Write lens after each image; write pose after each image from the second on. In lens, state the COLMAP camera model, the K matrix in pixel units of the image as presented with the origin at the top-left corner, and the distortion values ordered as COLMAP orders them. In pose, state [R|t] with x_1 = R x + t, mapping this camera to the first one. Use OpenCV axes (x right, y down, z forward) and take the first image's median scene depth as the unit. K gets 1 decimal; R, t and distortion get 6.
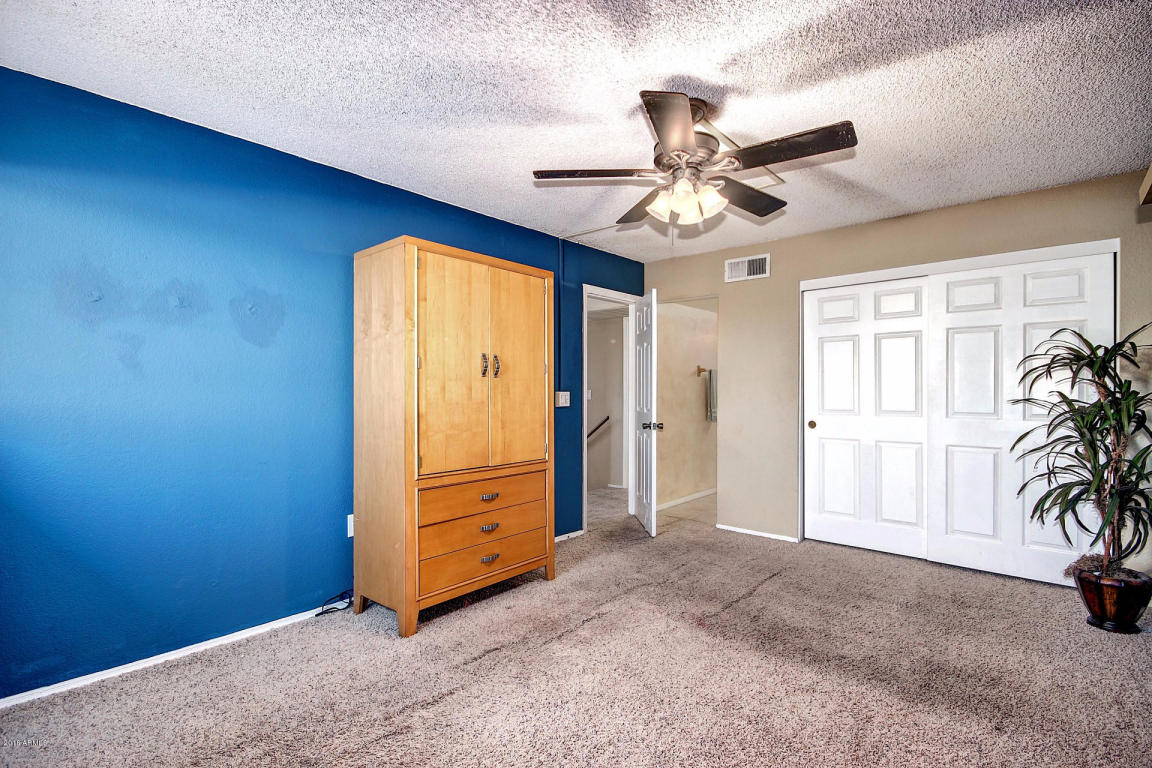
lens RADIAL K [[531.8, 0, 581.1], [0, 531.8, 390.0], [0, 0, 1]] dist [0.014679, -0.016488]
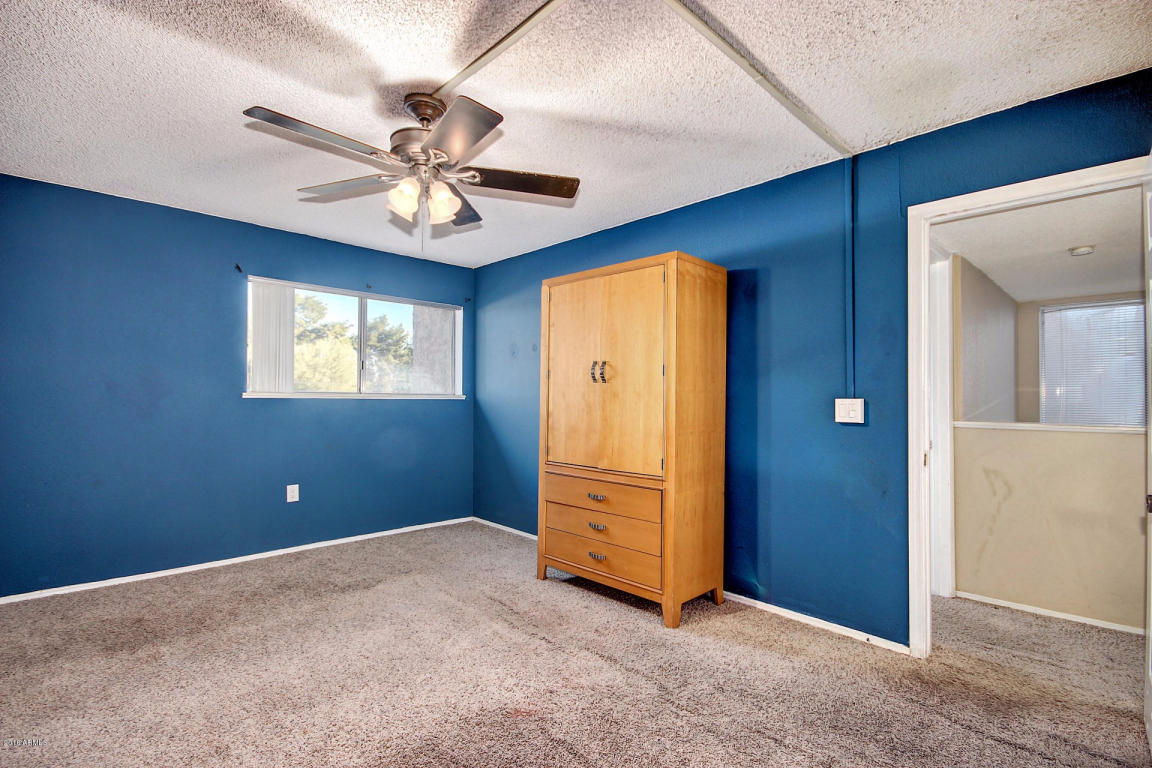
lens RADIAL K [[531.8, 0, 581.1], [0, 531.8, 390.0], [0, 0, 1]] dist [0.014679, -0.016488]
pose [[-0.065193, -0.010902, -0.997813, 0.869897], [-0.006127, 0.999926, -0.010525, 0.000248], [0.997854, 0.005428, -0.065255, 1.023266]]
